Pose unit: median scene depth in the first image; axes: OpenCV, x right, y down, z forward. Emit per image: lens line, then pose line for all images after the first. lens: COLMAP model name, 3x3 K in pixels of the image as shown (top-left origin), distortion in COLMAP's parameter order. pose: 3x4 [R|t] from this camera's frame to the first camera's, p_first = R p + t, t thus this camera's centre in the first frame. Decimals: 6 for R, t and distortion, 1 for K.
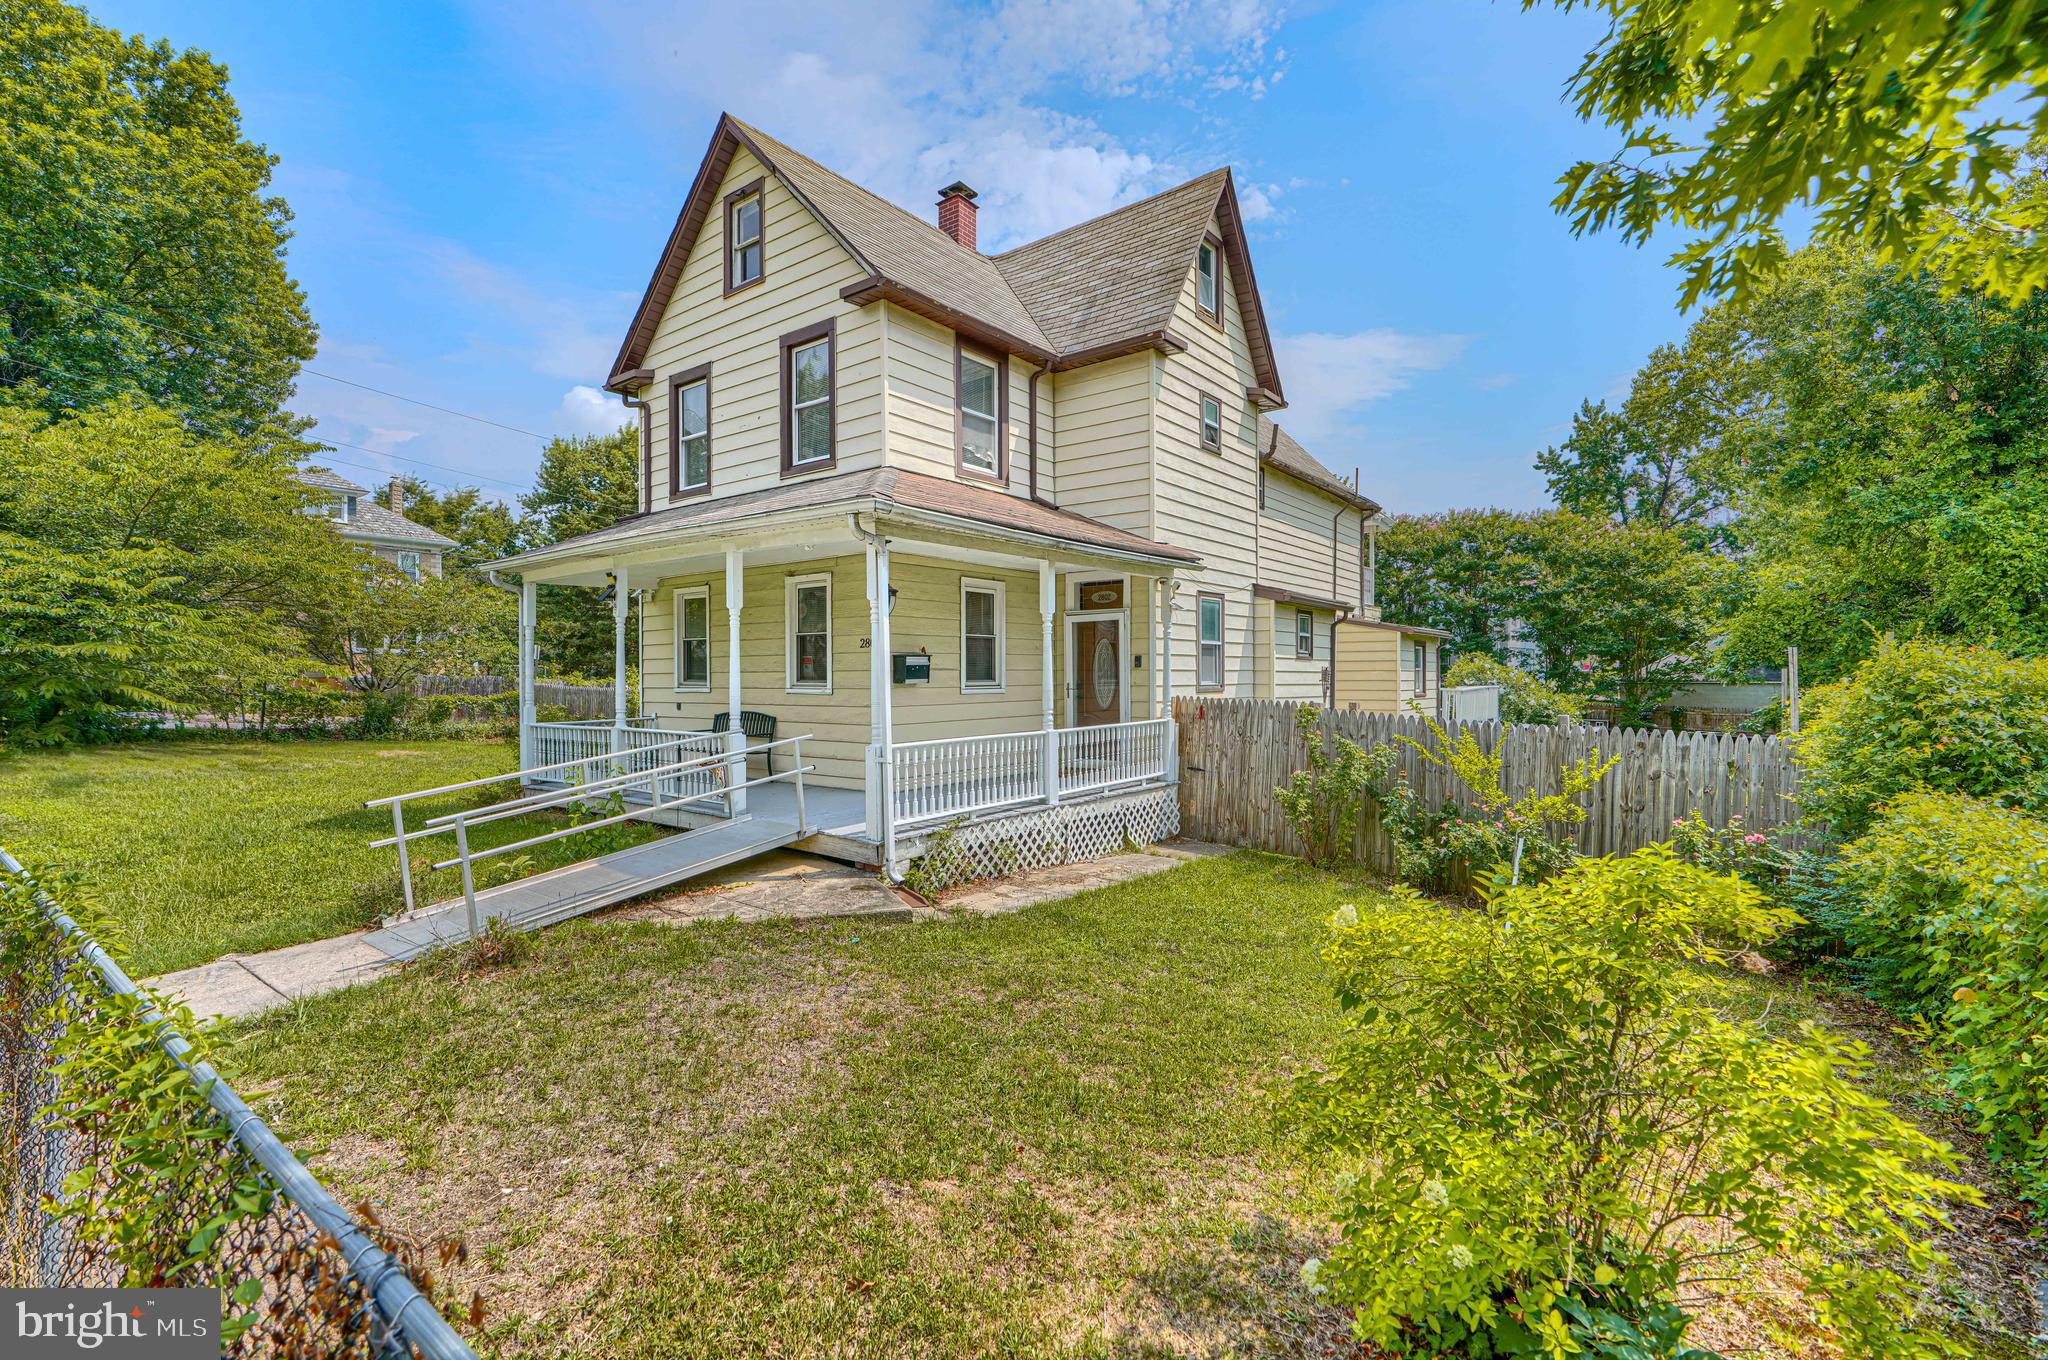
lens RADIAL K [[944.9, 0, 1020.5], [0, 944.9, 703.9], [0, 0, 1]] dist [0.003731, -0.000688]
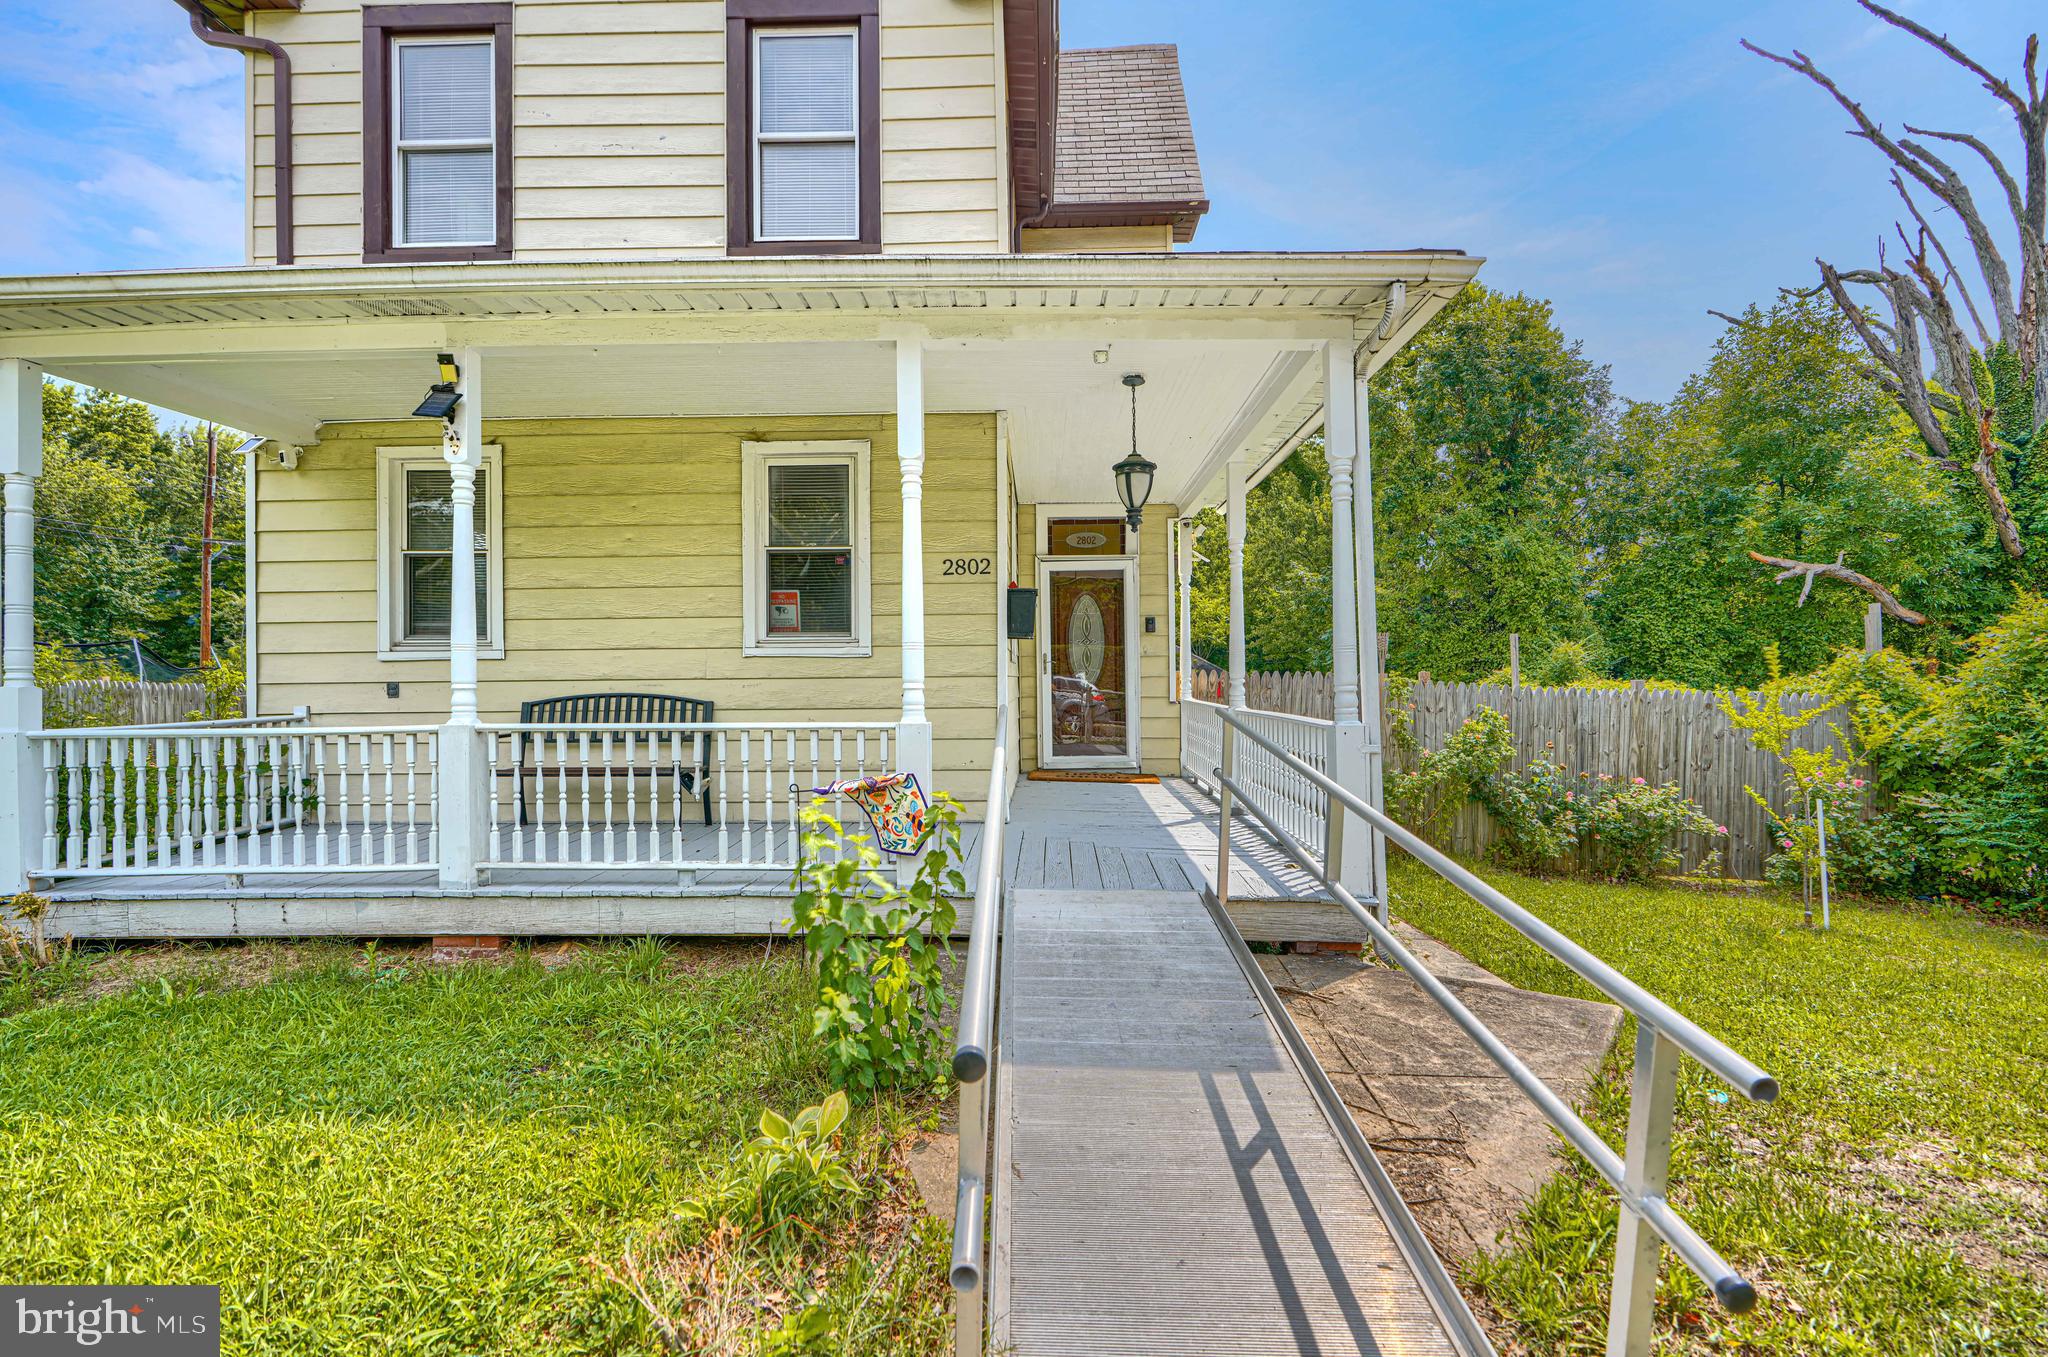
lens RADIAL K [[916.6, 0, 1016.6], [0, 916.6, 684.2], [0, 0, 1]] dist [-0.000056, -0.000348]
pose [[0.801812, -0.004843, 0.597557, -0.373632], [0.021845, 0.999536, -0.021211, 0.015559], [-0.597177, 0.030061, 0.801546, 0.422210]]
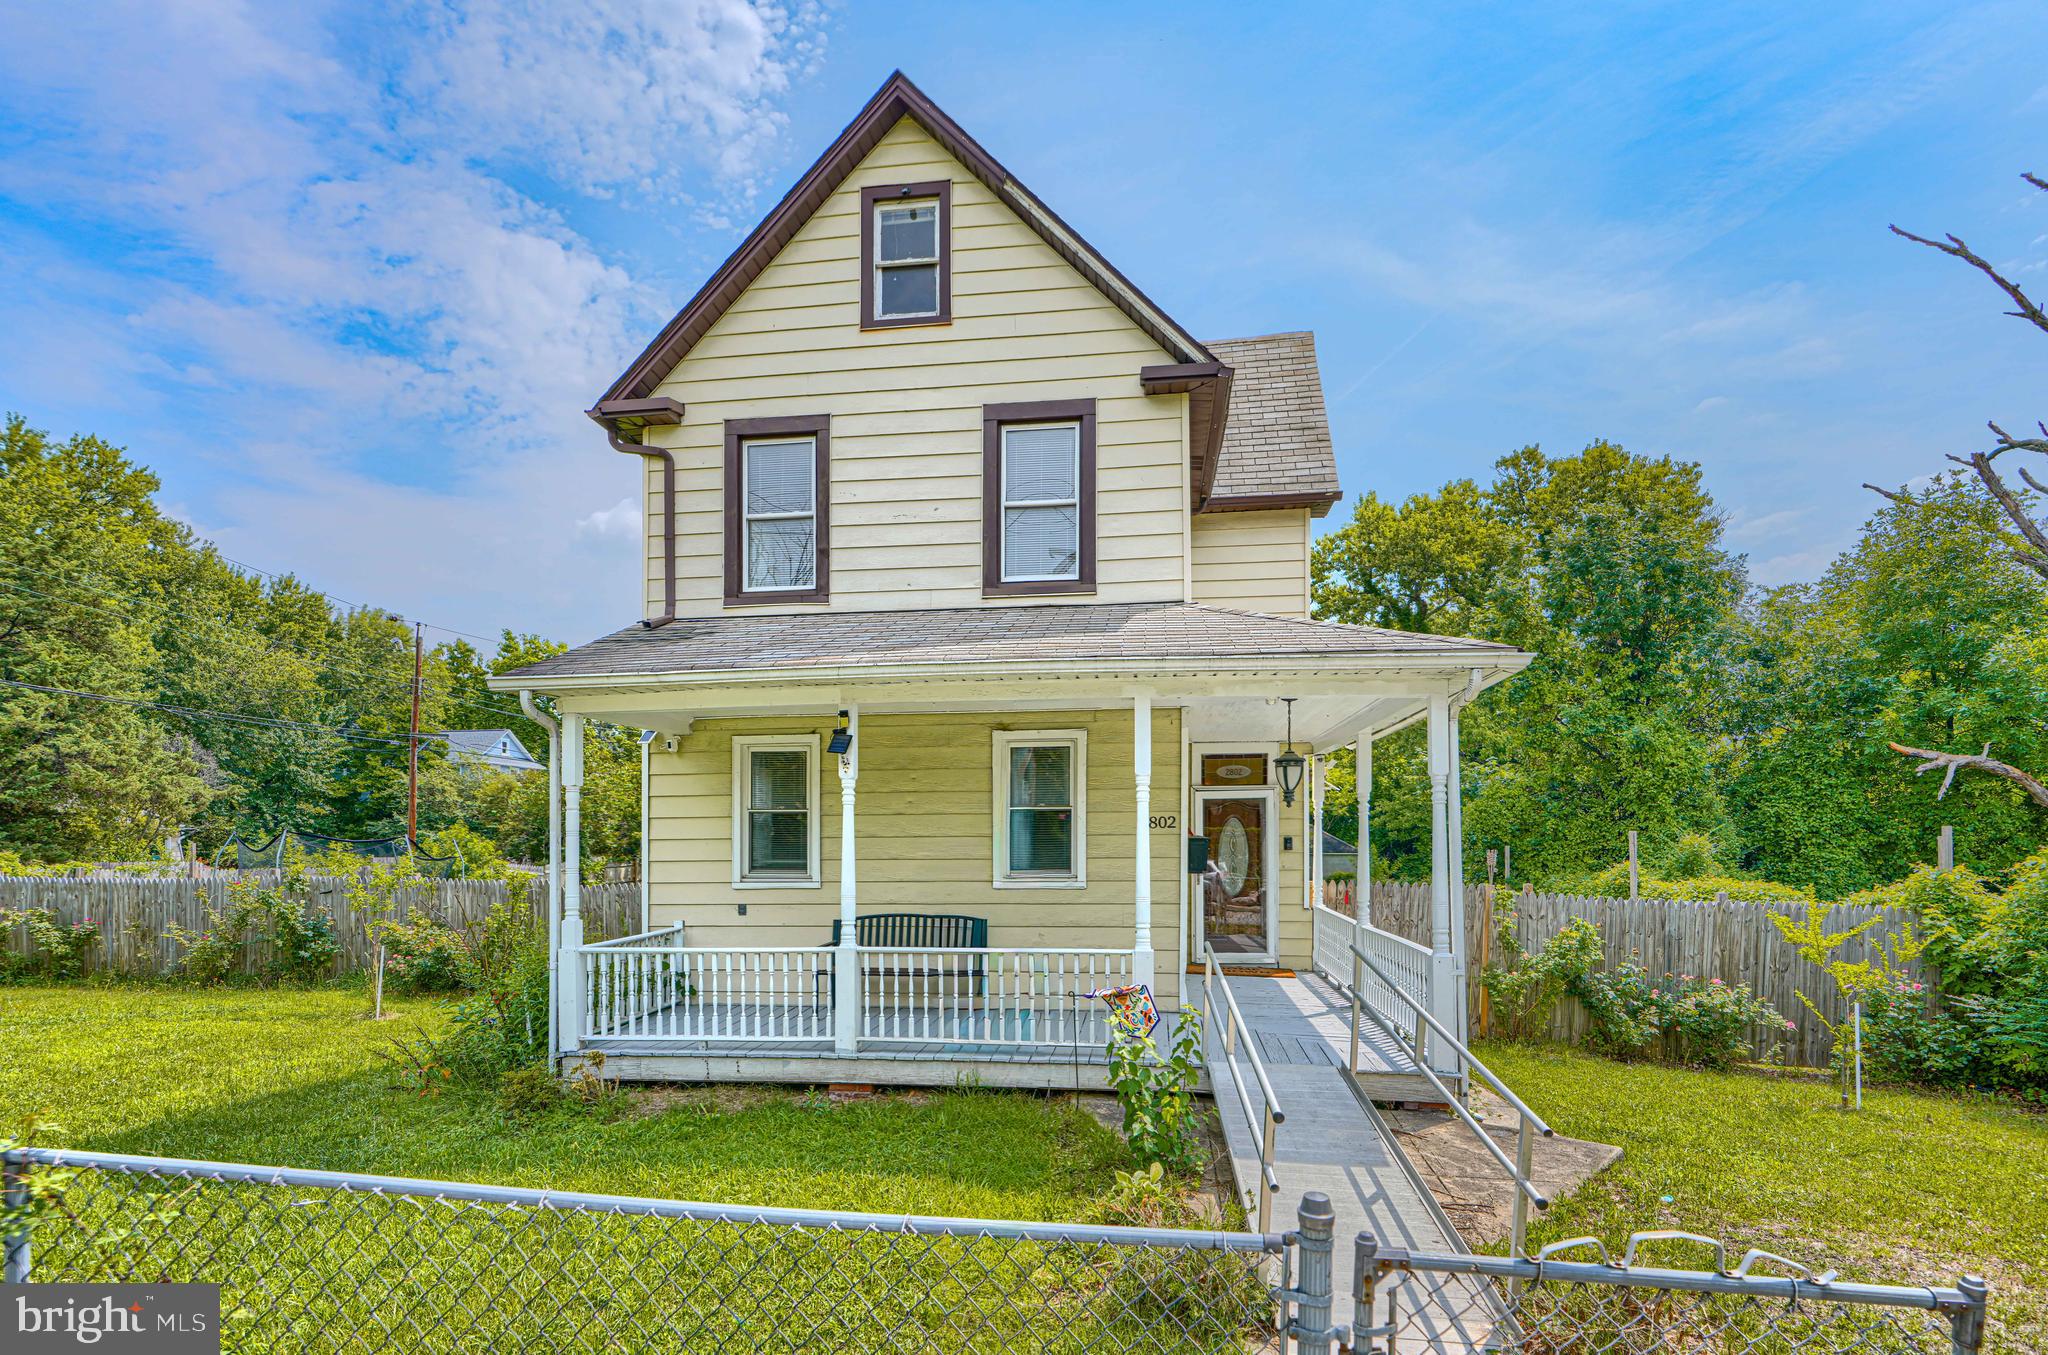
lens RADIAL K [[972.2, 0, 1030.4], [0, 972.2, 855.6], [0, 0, 1]] dist [-0.002626, 0.000646]
pose [[0.853596, -0.008338, 0.520869, -0.529818], [0.017436, 0.999769, -0.012570, -0.023372], [-0.520644, 0.019811, 0.853544, 0.292896]]
